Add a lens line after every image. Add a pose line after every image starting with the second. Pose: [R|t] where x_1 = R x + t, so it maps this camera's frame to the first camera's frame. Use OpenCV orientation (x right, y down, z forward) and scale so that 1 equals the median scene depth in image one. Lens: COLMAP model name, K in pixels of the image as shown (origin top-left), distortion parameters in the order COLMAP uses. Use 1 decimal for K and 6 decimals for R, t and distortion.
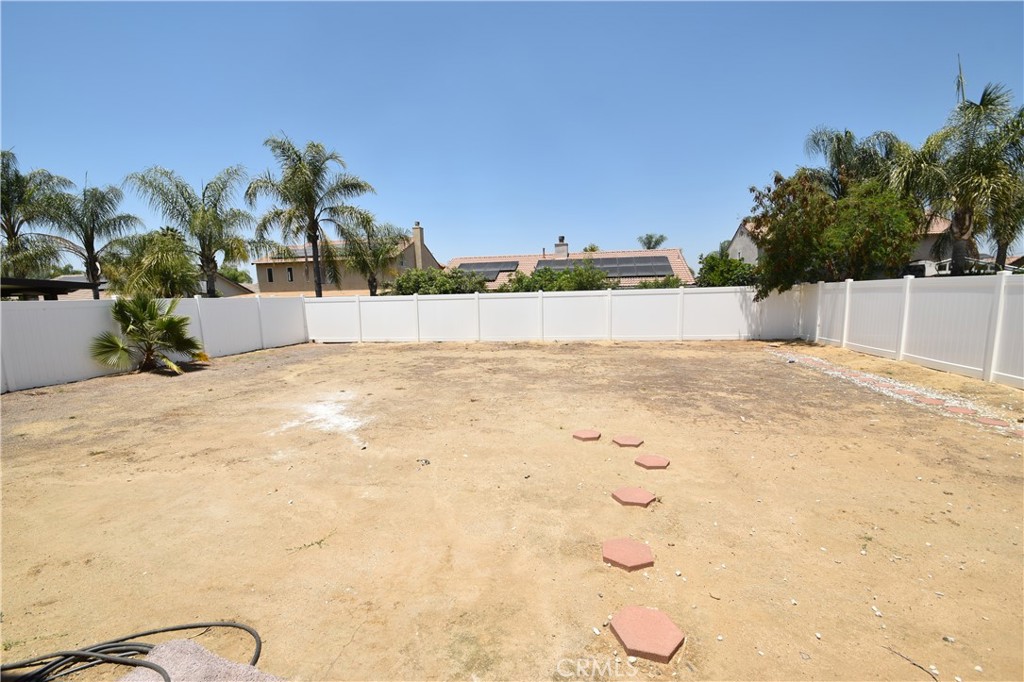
lens RADIAL K [[454.1, 0, 512.9], [0, 454.1, 348.5], [0, 0, 1]] dist [0.002395, -0.003271]
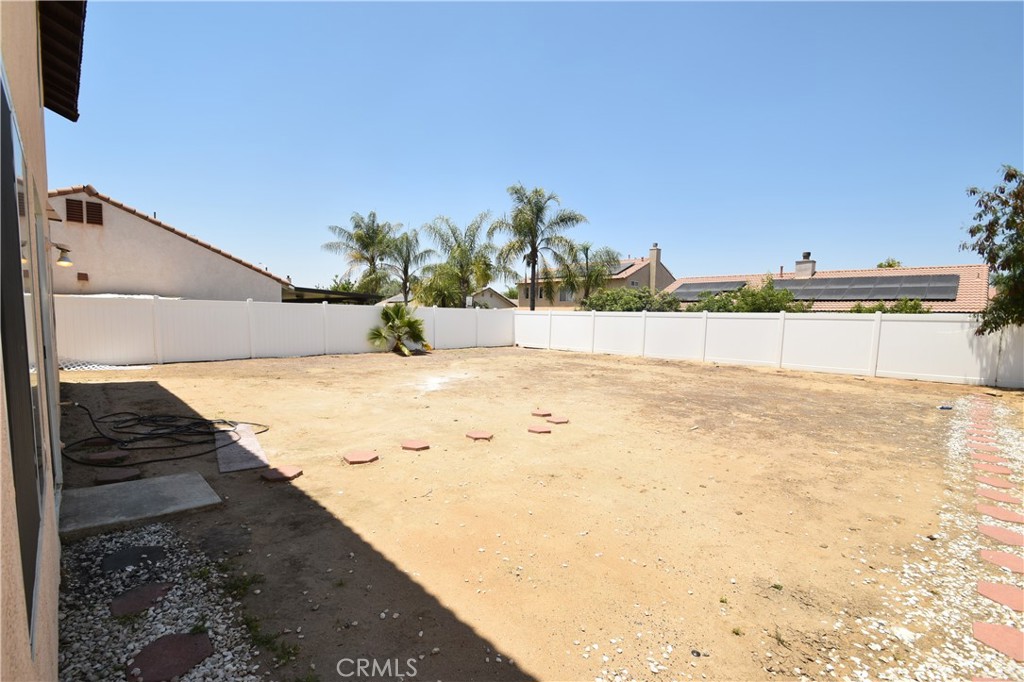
lens RADIAL K [[454.1, 0, 511.9], [0, 454.1, 342.9], [0, 0, 1]] dist [0.002395, -0.003271]
pose [[0.830654, 0.073208, -0.551955, 0.232979], [-0.102095, 0.994537, -0.021736, 0.006242], [0.547349, 0.074407, 0.833590, -0.051445]]
